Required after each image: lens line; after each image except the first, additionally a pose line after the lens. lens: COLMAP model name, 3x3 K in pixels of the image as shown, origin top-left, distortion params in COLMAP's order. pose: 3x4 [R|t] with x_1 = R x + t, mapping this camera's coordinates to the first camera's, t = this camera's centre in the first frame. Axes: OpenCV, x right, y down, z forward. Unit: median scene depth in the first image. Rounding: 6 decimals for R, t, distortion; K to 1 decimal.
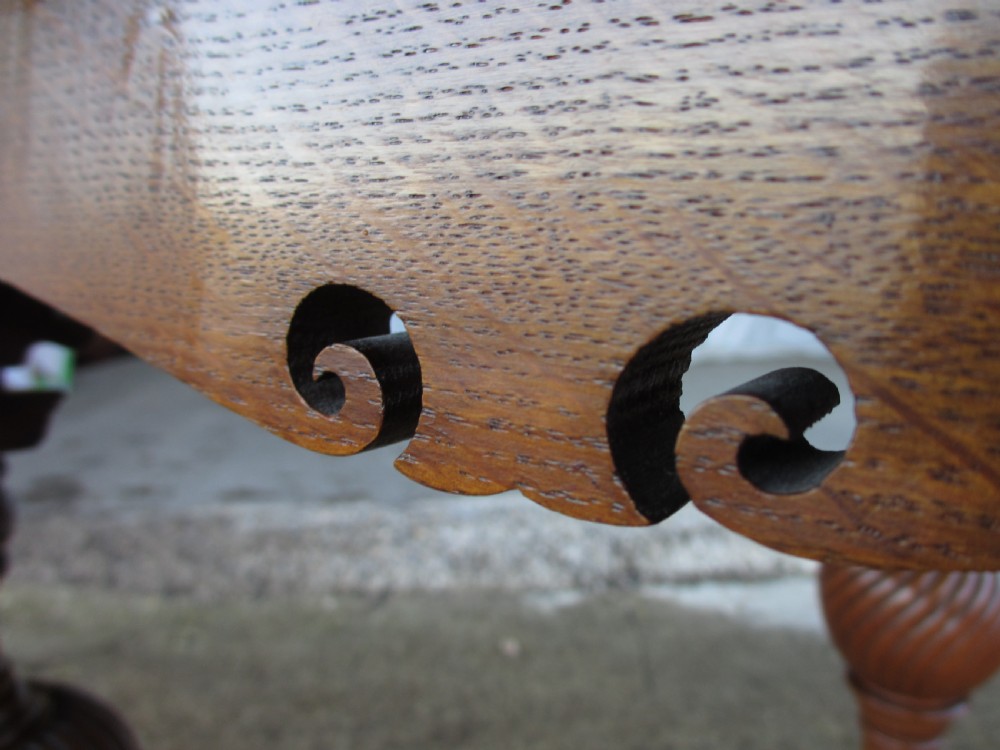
lens RADIAL K [[798.8, 0, 471.9], [0, 798.8, 374.3], [0, 0, 1]] dist [-0.048257, 0.012409]
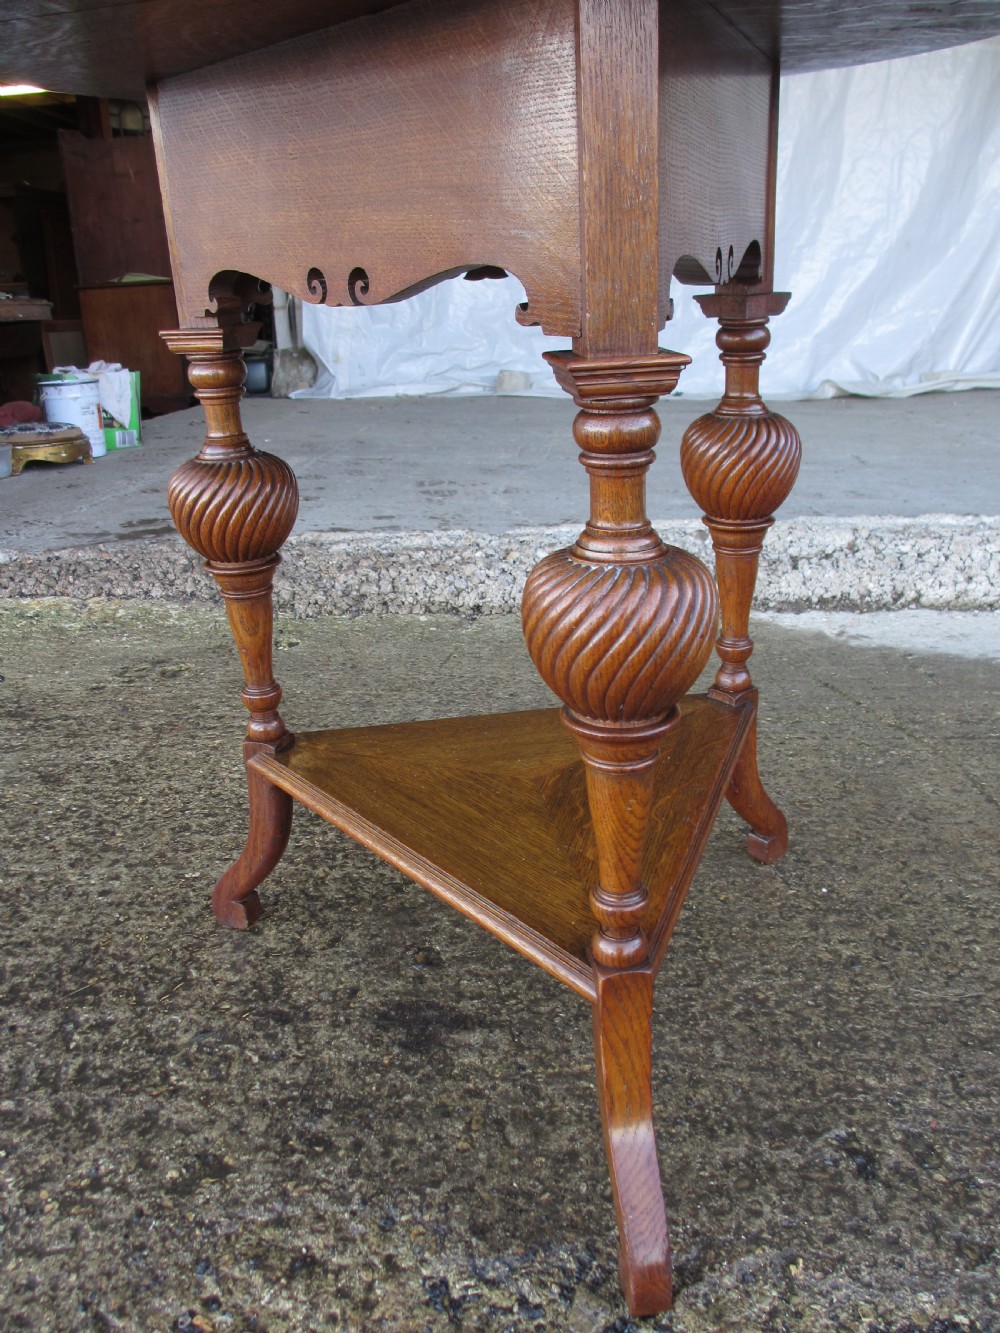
lens RADIAL K [[1121.9, 0, 464.9], [0, 1121.9, 669.9], [0, 0, 1]] dist [-0.056465, 0.017381]
pose [[0.985438, 0.021227, -0.168707, 0.117288], [0.011005, 0.982134, 0.187859, 0.081823], [0.169681, -0.186980, 0.967598, -0.391533]]
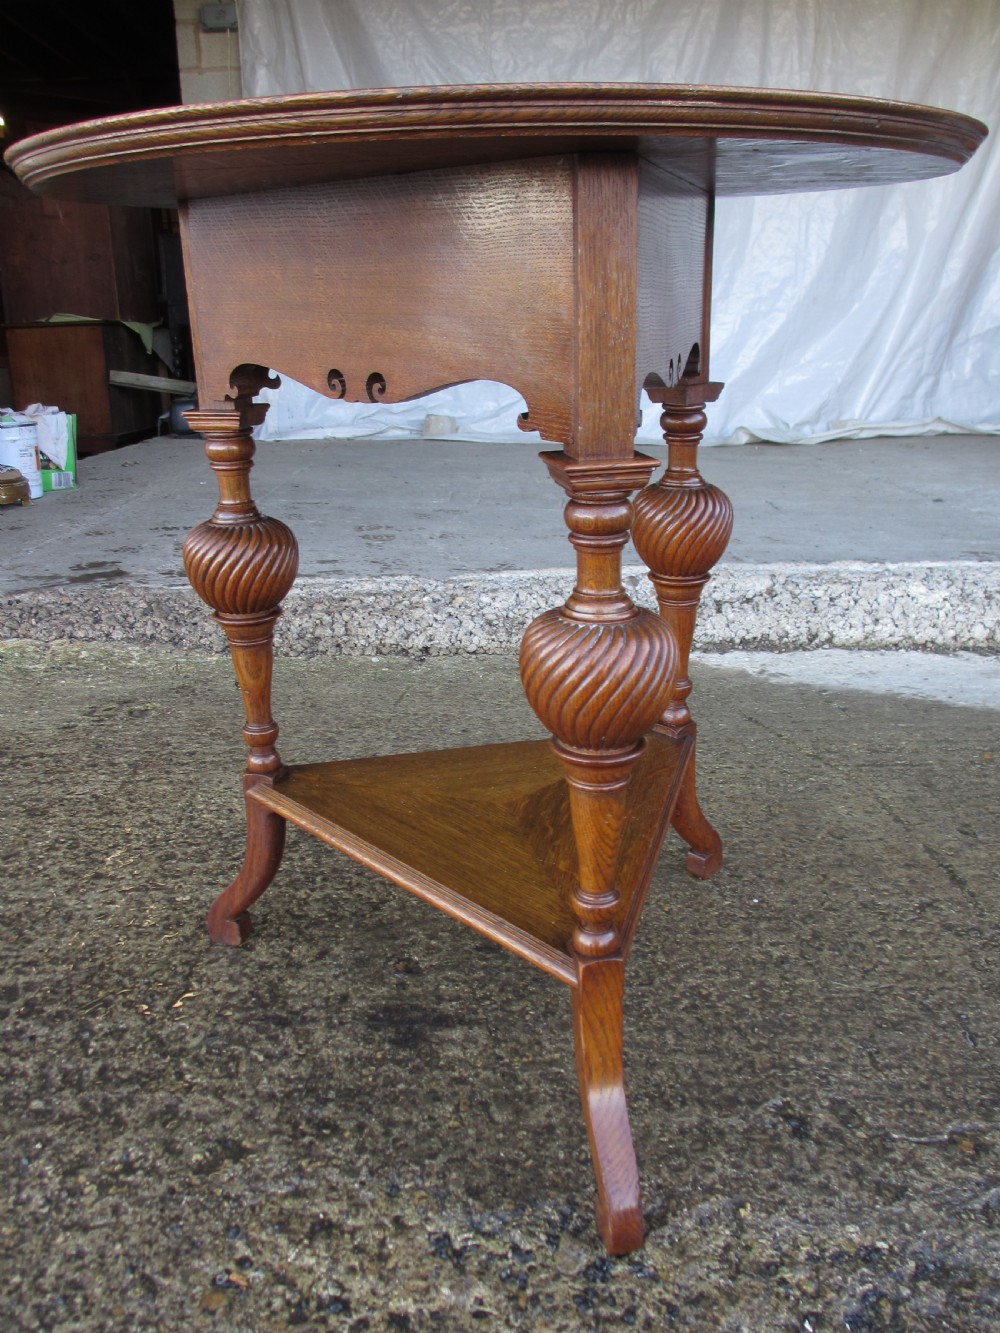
lens RADIAL K [[1137.6, 0, 453.6], [0, 1137.6, 669.4], [0, 0, 1]] dist [-0.067650, 0.026561]
pose [[0.994667, 0.011184, -0.102530, 0.086151], [0.004962, 0.987763, 0.155882, 0.059484], [0.103019, -0.155560, 0.982440, -0.507155]]
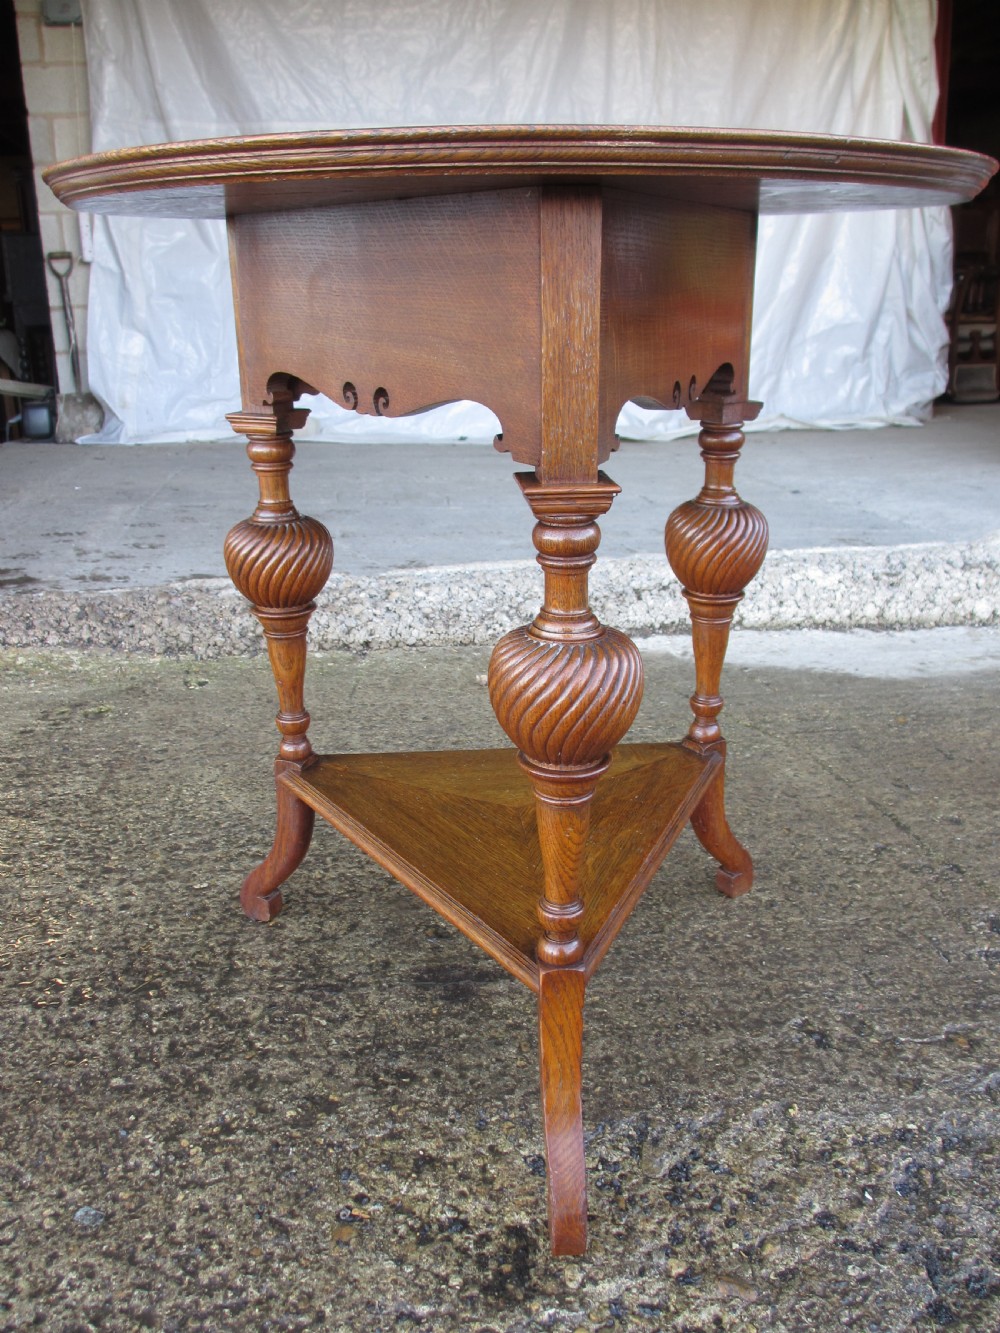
lens RADIAL K [[1158.7, 0, 433.0], [0, 1158.7, 661.9], [0, 0, 1]] dist [-0.065995, 0.018364]
pose [[0.999078, -0.024494, 0.035245, -0.073762], [0.019028, 0.988830, 0.147827, 0.060295], [-0.038472, -0.147021, 0.988385, -0.601746]]
